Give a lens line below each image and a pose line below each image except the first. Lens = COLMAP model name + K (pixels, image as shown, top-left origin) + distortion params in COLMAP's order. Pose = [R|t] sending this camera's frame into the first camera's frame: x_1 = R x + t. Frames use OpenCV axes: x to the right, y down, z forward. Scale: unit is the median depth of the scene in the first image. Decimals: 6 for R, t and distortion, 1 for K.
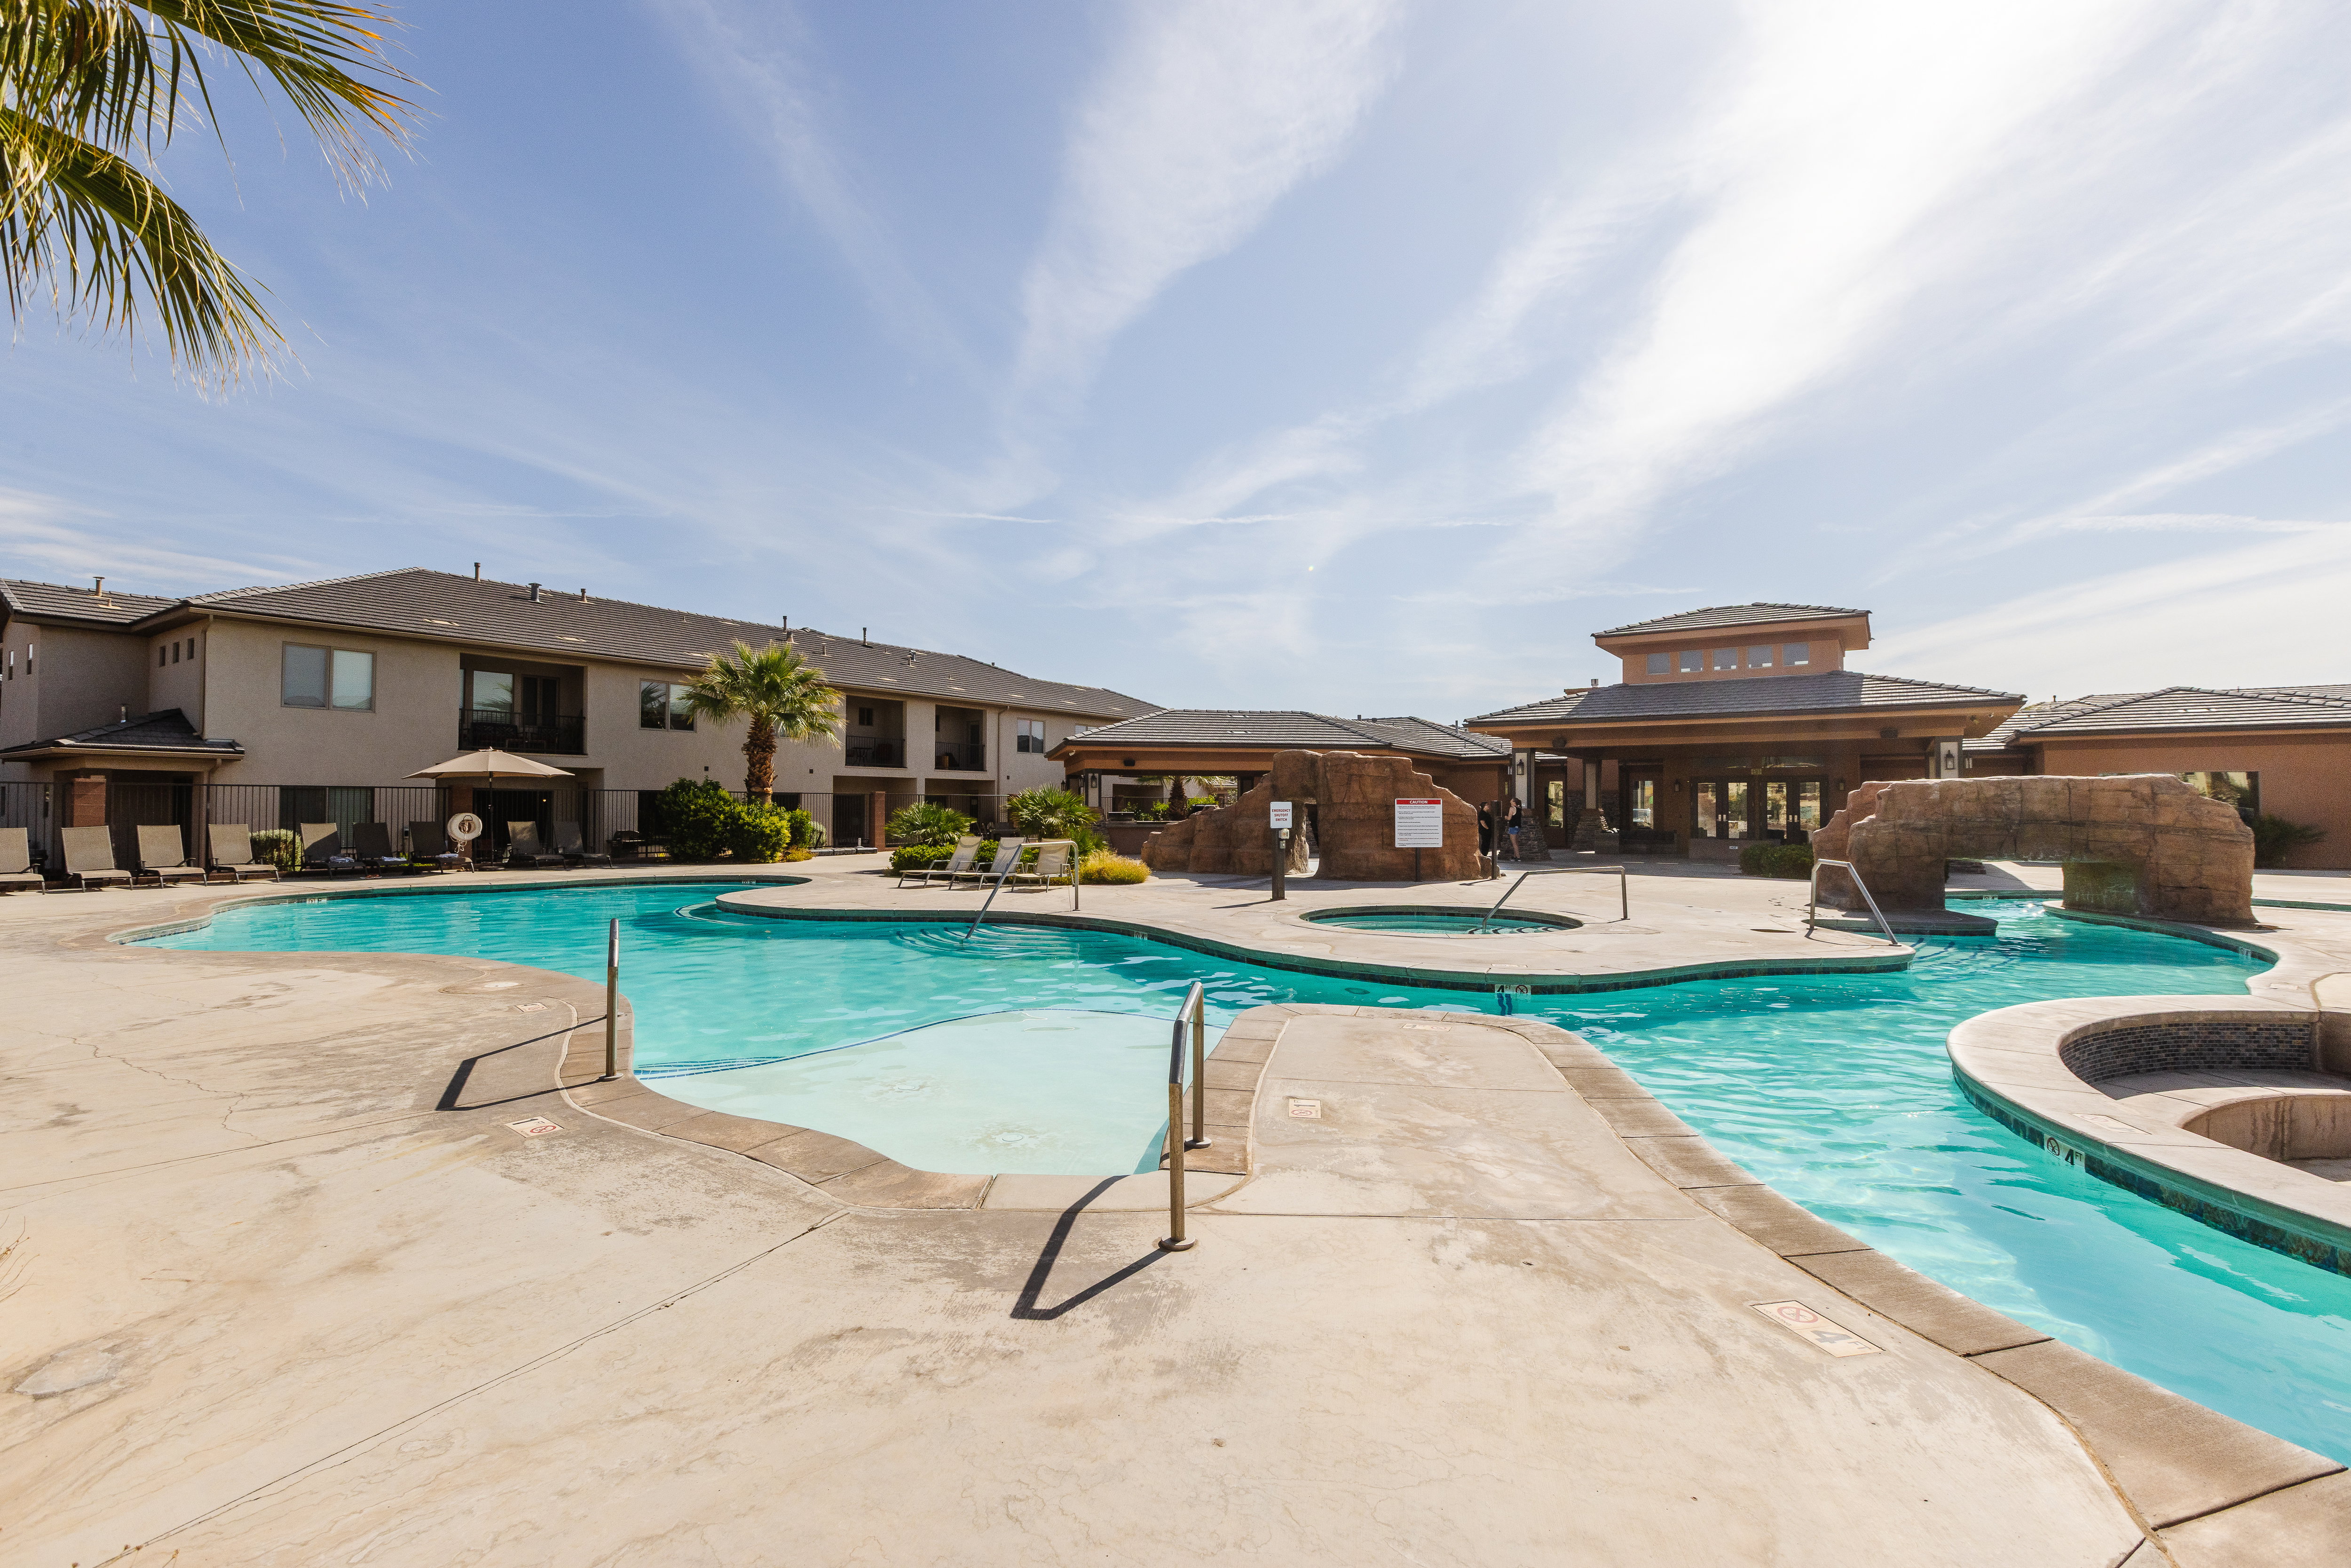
lens RADIAL K [[1065.2, 0, 1157.9], [0, 1065.2, 822.6], [0, 0, 1]] dist [0.008546, -0.001303]
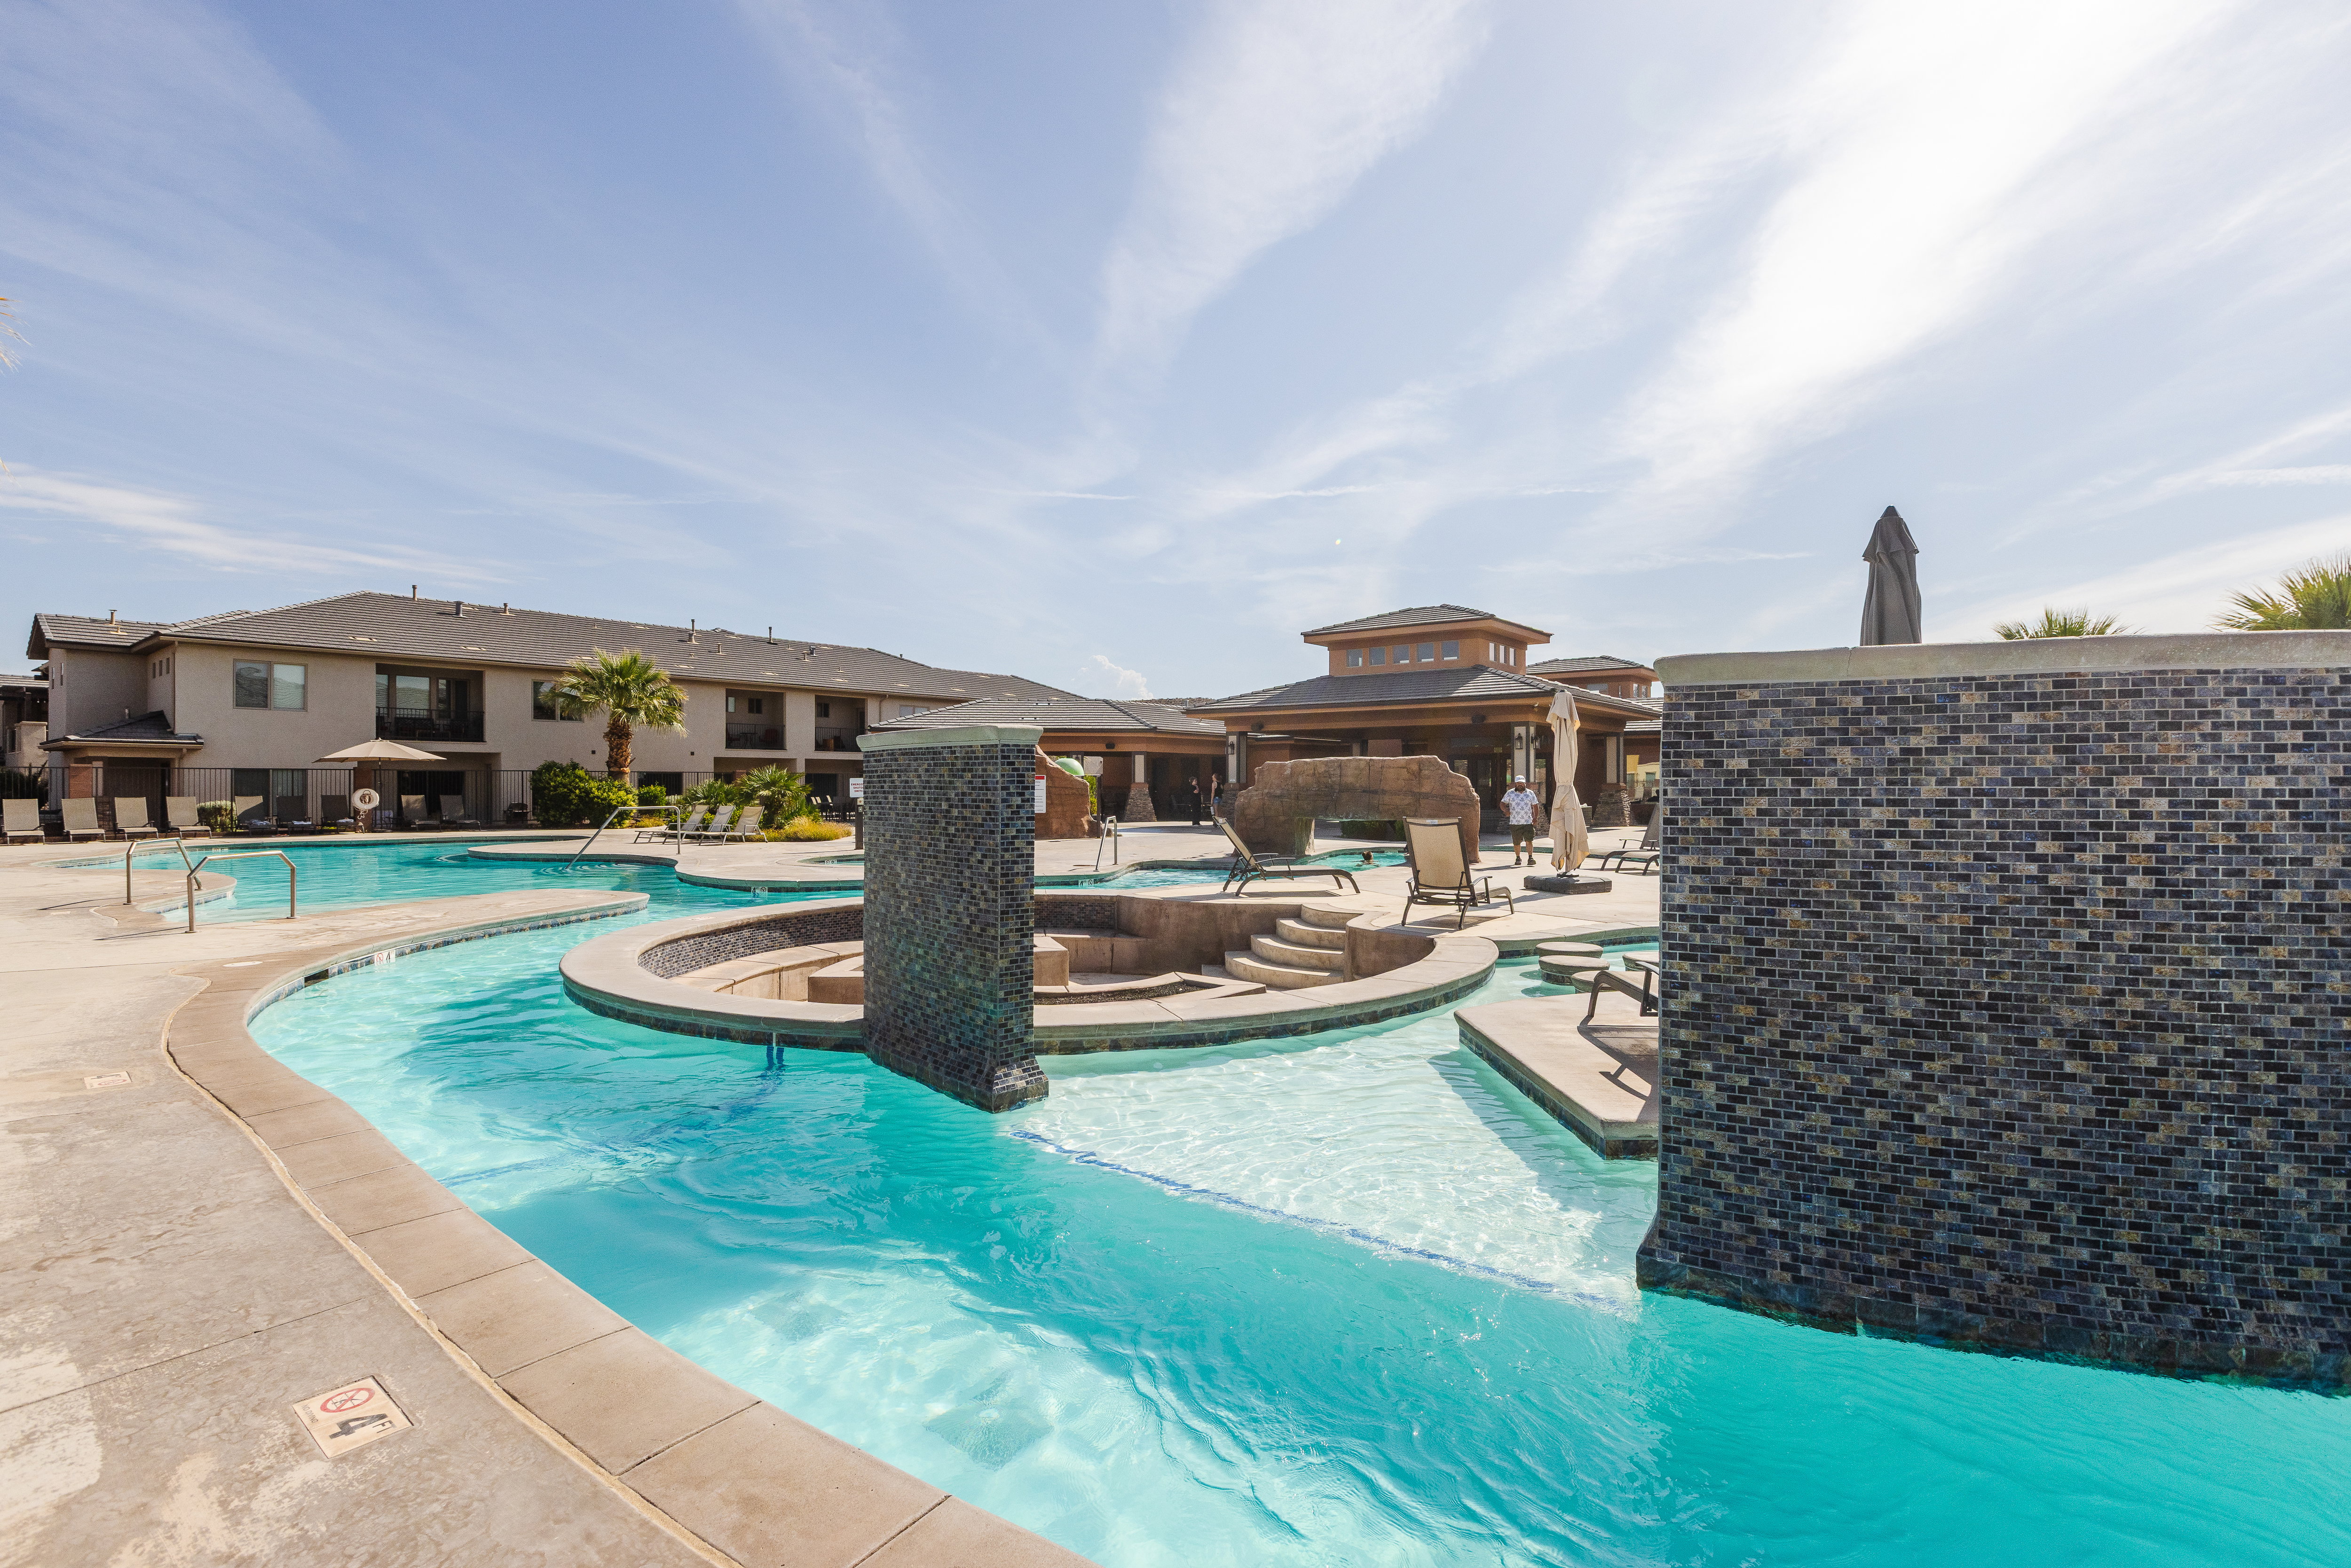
lens RADIAL K [[1086.0, 0, 1160.9], [0, 1086.0, 760.2], [0, 0, 1]] dist [-0.008239, -0.000429]
pose [[0.997318, -0.004278, -0.073061, 0.362177], [0.001587, 0.999319, -0.036852, 0.006156], [0.073169, 0.036637, 0.996646, -0.210743]]
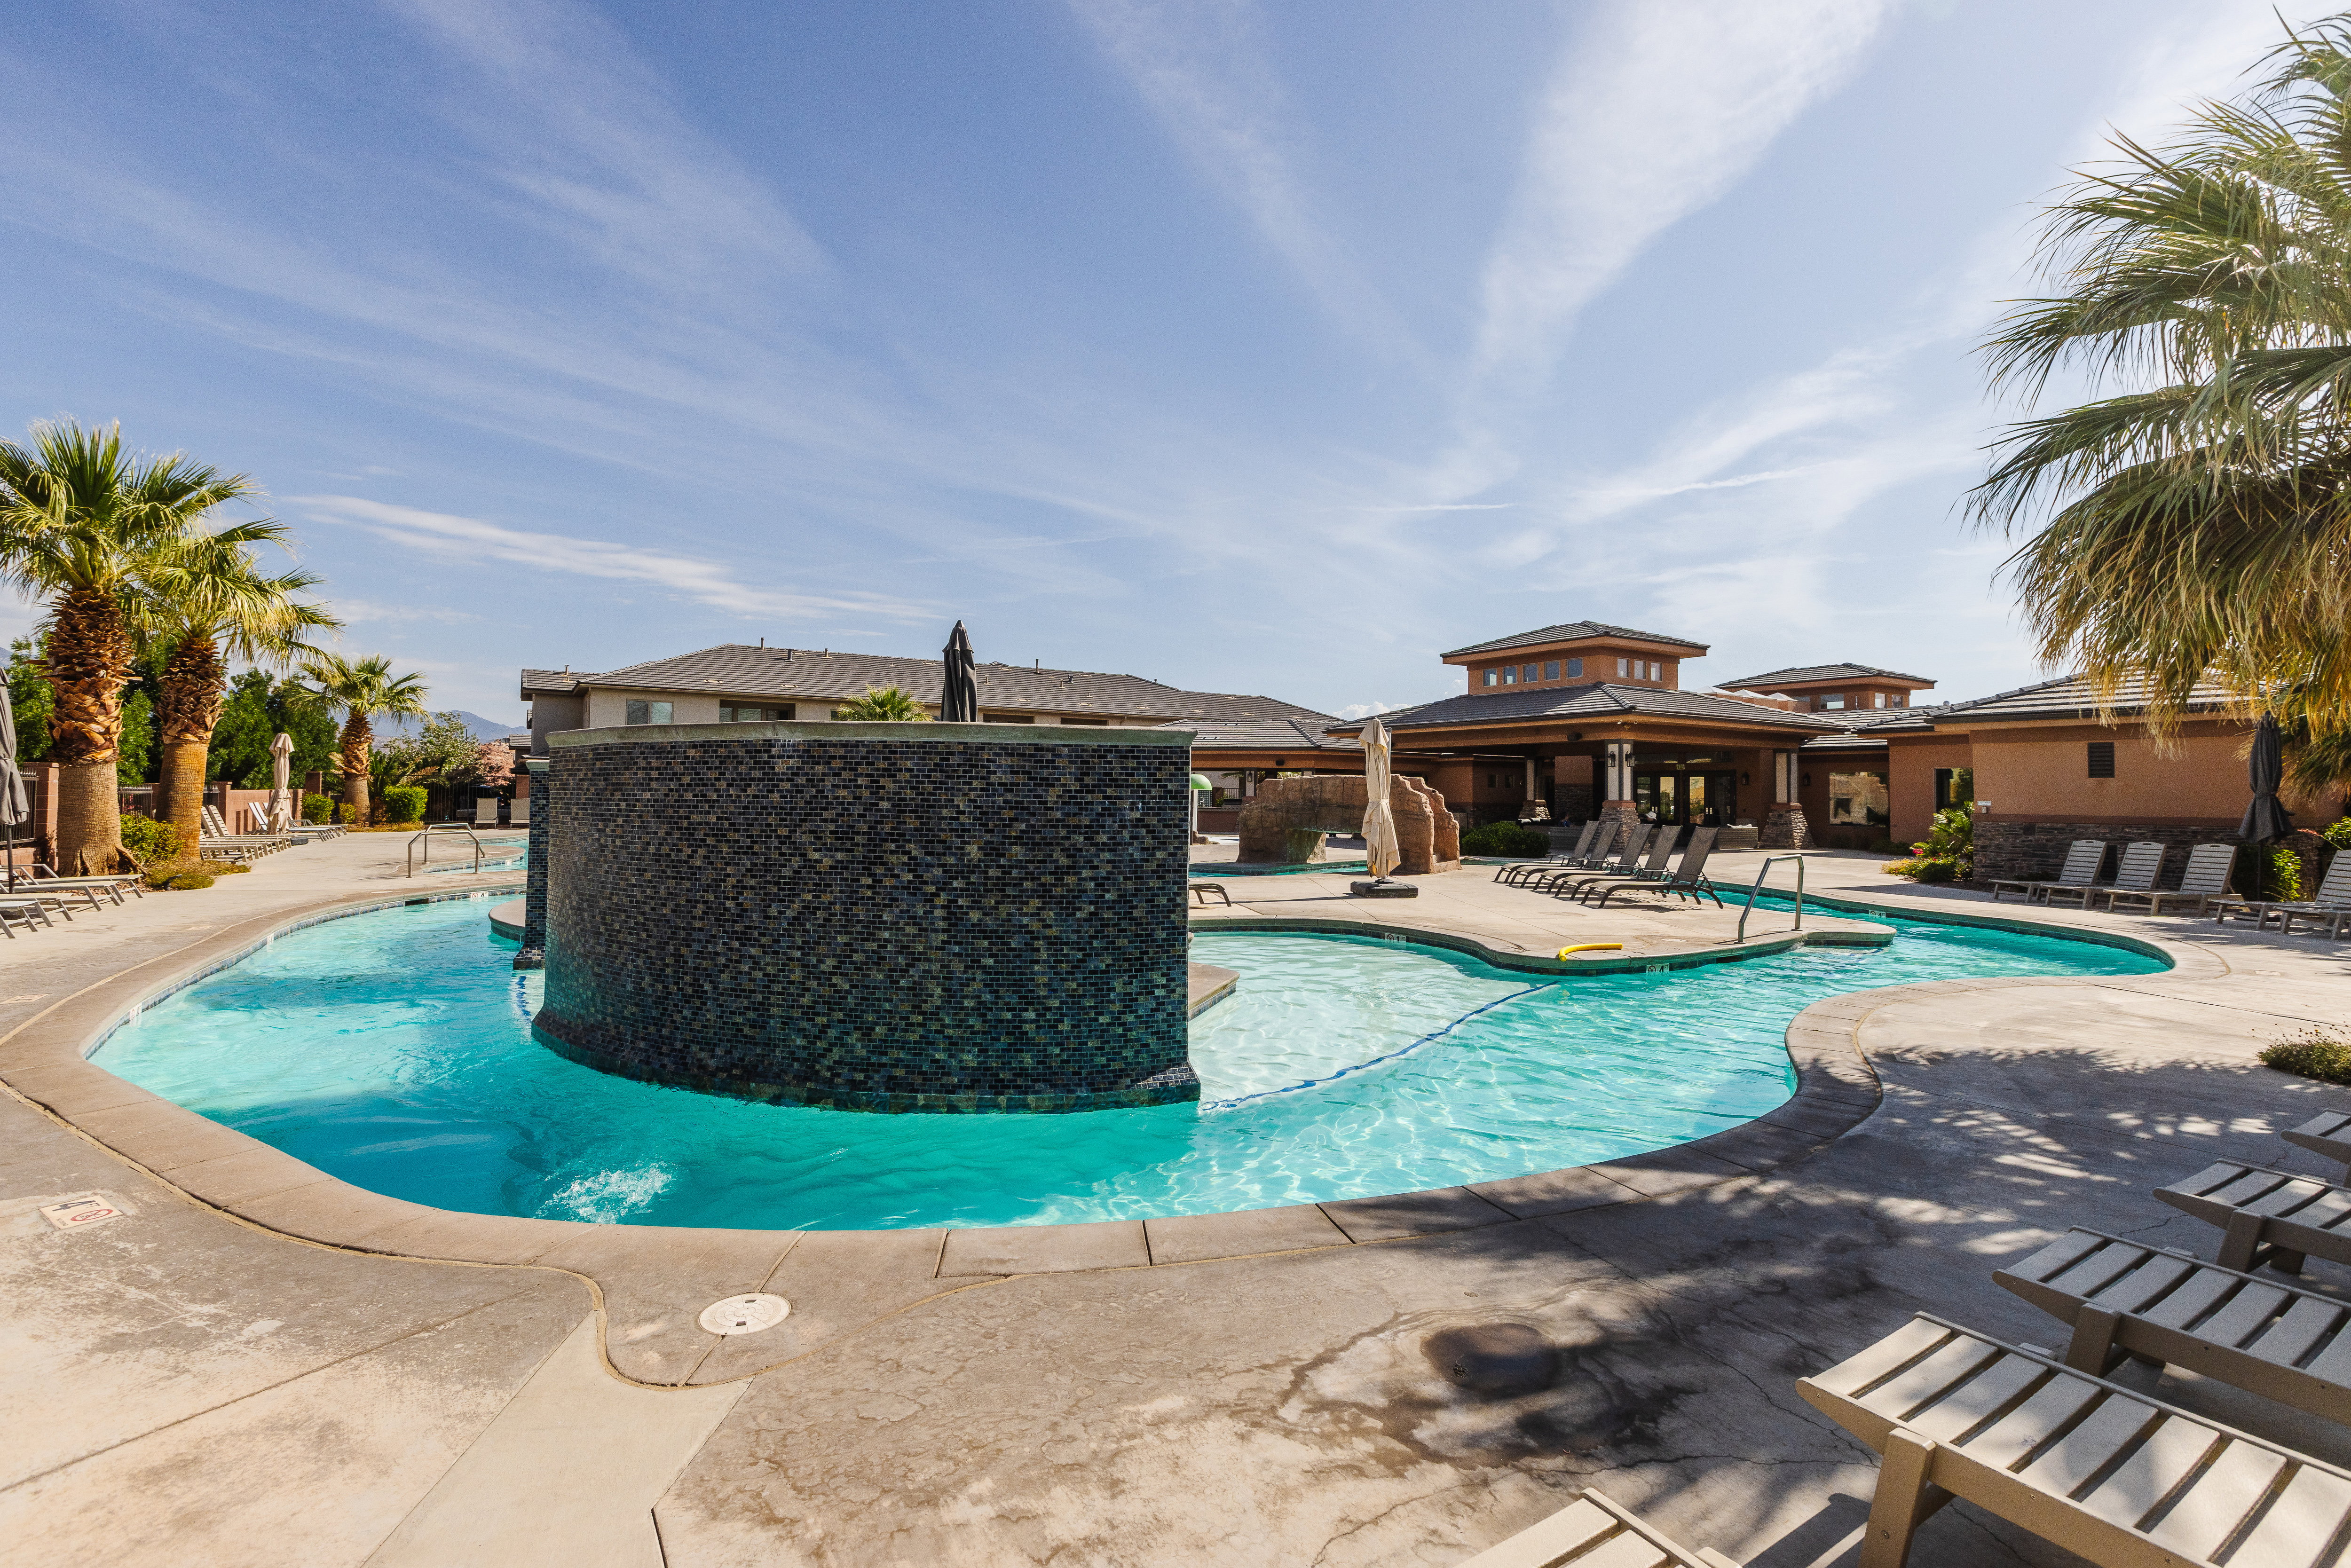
lens RADIAL K [[1065.2, 0, 1166.4], [0, 1065.2, 721.9], [0, 0, 1]] dist [0.008546, -0.001303]
pose [[0.914891, -0.017614, -0.403316, 0.650858], [-0.016738, 0.996533, -0.081492, 0.005601], [0.403353, 0.081307, 0.911425, -0.258692]]
